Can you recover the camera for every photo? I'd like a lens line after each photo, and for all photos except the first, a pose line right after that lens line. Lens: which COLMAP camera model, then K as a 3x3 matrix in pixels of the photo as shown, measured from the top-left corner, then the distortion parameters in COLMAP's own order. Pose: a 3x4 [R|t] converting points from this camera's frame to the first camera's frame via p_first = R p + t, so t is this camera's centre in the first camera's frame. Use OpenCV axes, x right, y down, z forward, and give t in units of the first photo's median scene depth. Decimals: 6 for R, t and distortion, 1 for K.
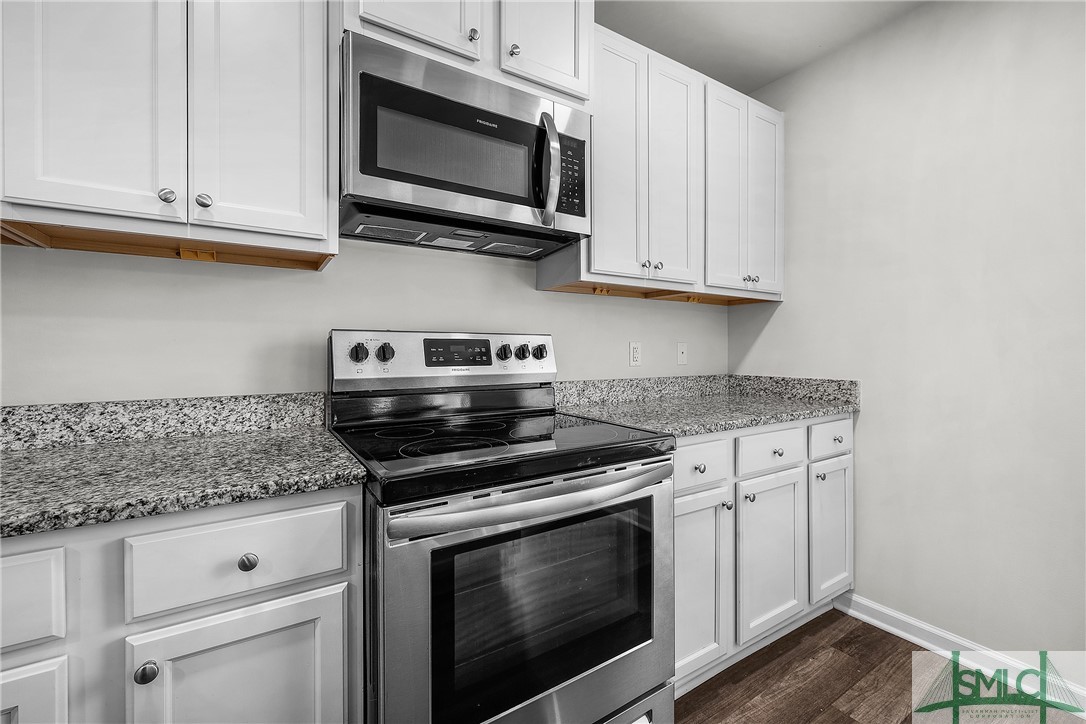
lens RADIAL K [[458.6, 0, 544.7], [0, 458.6, 353.9], [0, 0, 1]] dist [0.000229, -0.000013]
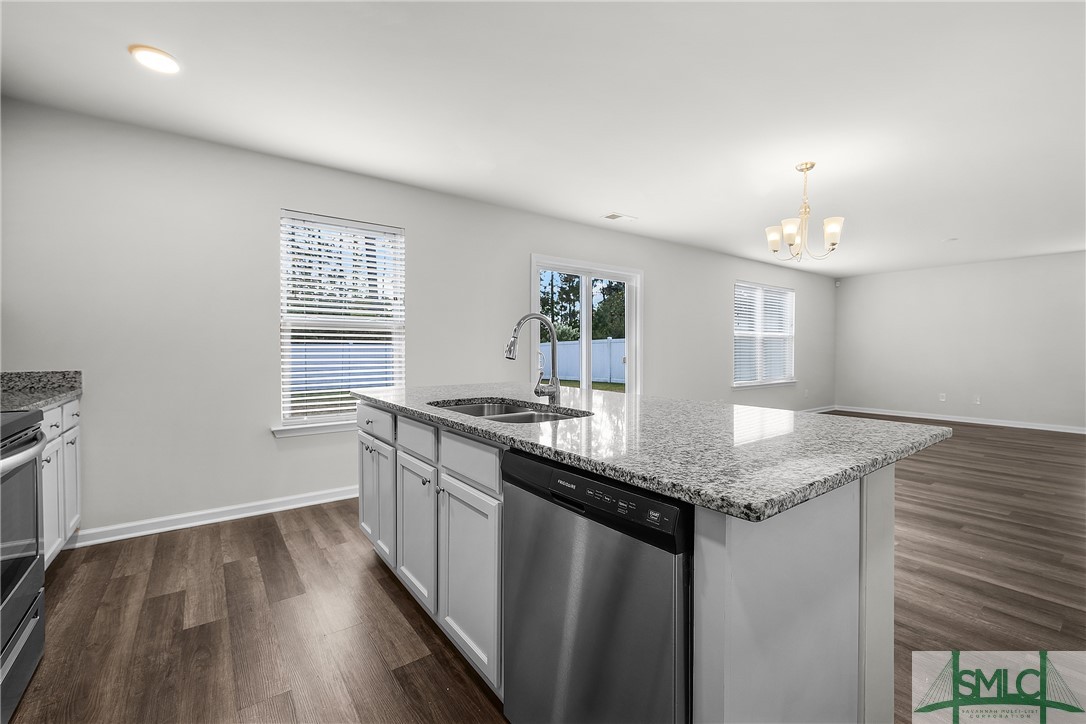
lens RADIAL K [[458.6, 0, 544.7], [0, 458.6, 353.9], [0, 0, 1]] dist [0.000229, -0.000013]
pose [[-0.069937, -0.010186, 0.997499, -0.970986], [0.003487, 0.999939, 0.010455, -0.000024], [-0.997545, 0.004209, -0.069897, -0.335621]]
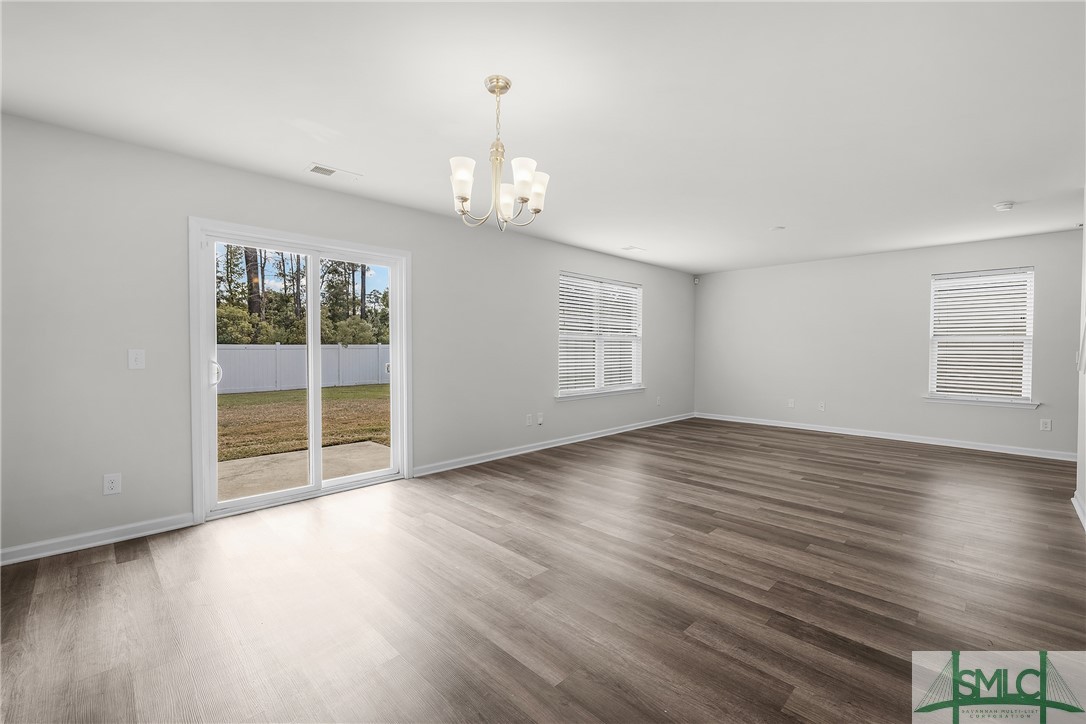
lens RADIAL K [[460.8, 0, 547.3], [0, 460.8, 354.9], [0, 0, 1]] dist [0.001807, 0.000134]
pose [[-0.215232, -0.013594, 0.976468, -0.354149], [0.002881, 0.999890, 0.014555, -0.029137], [-0.976559, 0.005946, -0.215170, -1.547961]]
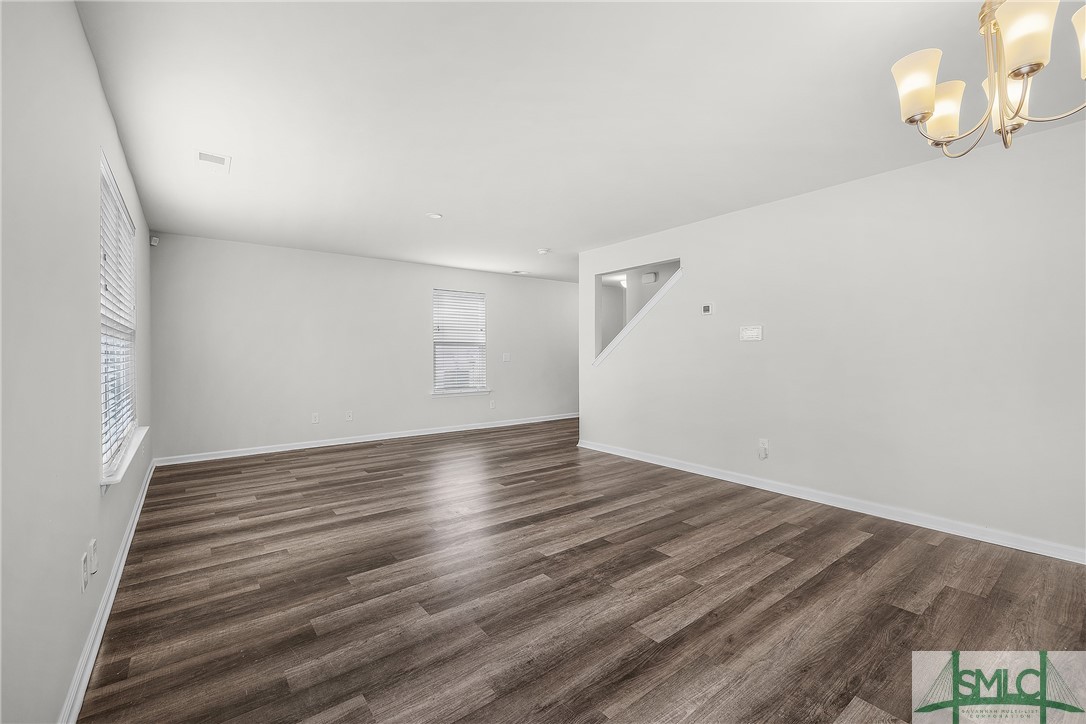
lens RADIAL K [[458.6, 0, 544.7], [0, 458.6, 353.9], [0, 0, 1]] dist [0.000229, -0.000013]
pose [[-0.996099, 0.004155, -0.088145, 2.048262], [0.003488, 0.999964, 0.007716, -0.030849], [0.088174, 0.007378, -0.996078, -0.927743]]
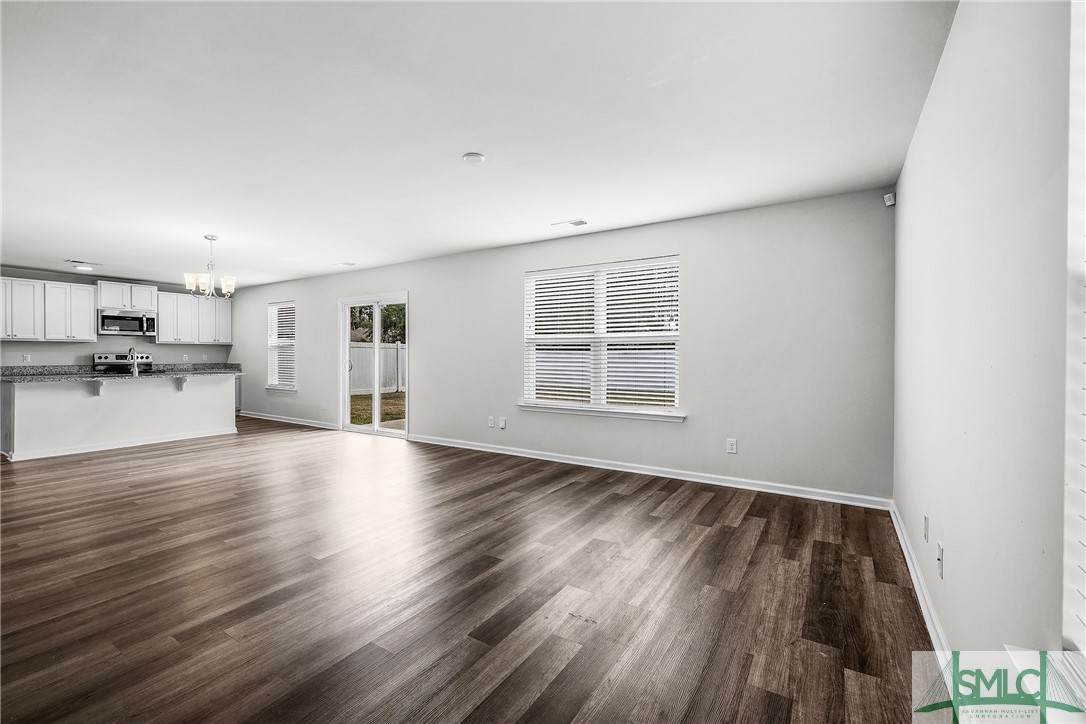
lens RADIAL K [[464.6, 0, 543.0], [0, 464.6, 362.0], [0, 0, 1]] dist [0.001615, 0.000551]
pose [[0.908657, -0.006008, 0.417500, 1.912371], [0.001264, 0.999931, 0.011640, -0.006989], [-0.417542, -0.010049, 0.908602, -5.749827]]
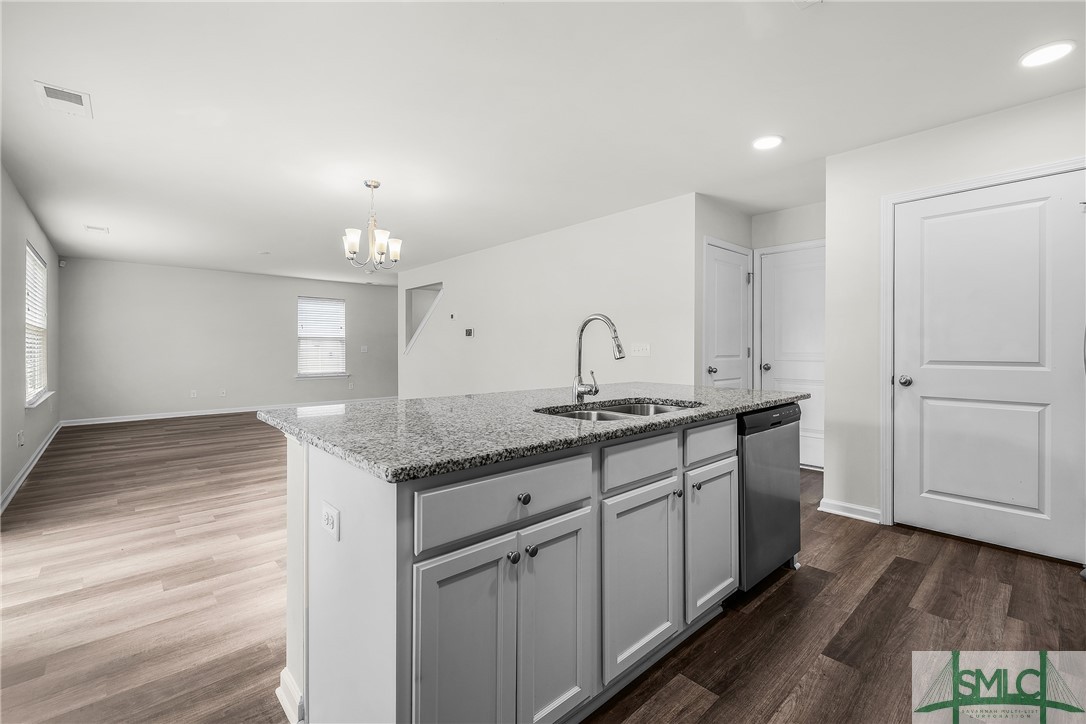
lens RADIAL K [[468.9, 0, 542.4], [0, 468.9, 345.2], [0, 0, 1]] dist [0.000346, -0.000077]
pose [[-0.985610, -0.000164, -0.169035, 0.670012], [-0.000117, 1.000000, -0.000288, -0.010171], [0.169035, -0.000264, -0.985610, 0.886994]]
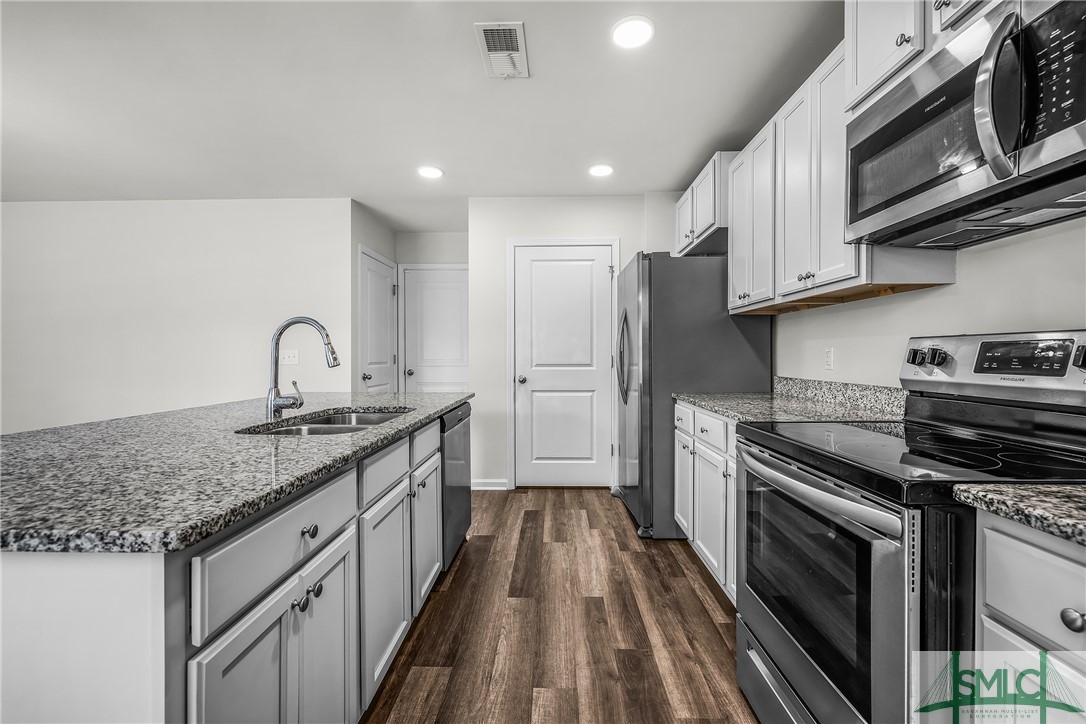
lens RADIAL K [[458.6, 0, 544.7], [0, 458.6, 353.9], [0, 0, 1]] dist [0.000229, -0.000013]
pose [[-0.558949, -0.000521, -0.829202, 0.914880], [-0.002455, 0.999996, 0.001027, -0.008370], [0.829198, 0.002610, -0.558948, 0.753350]]
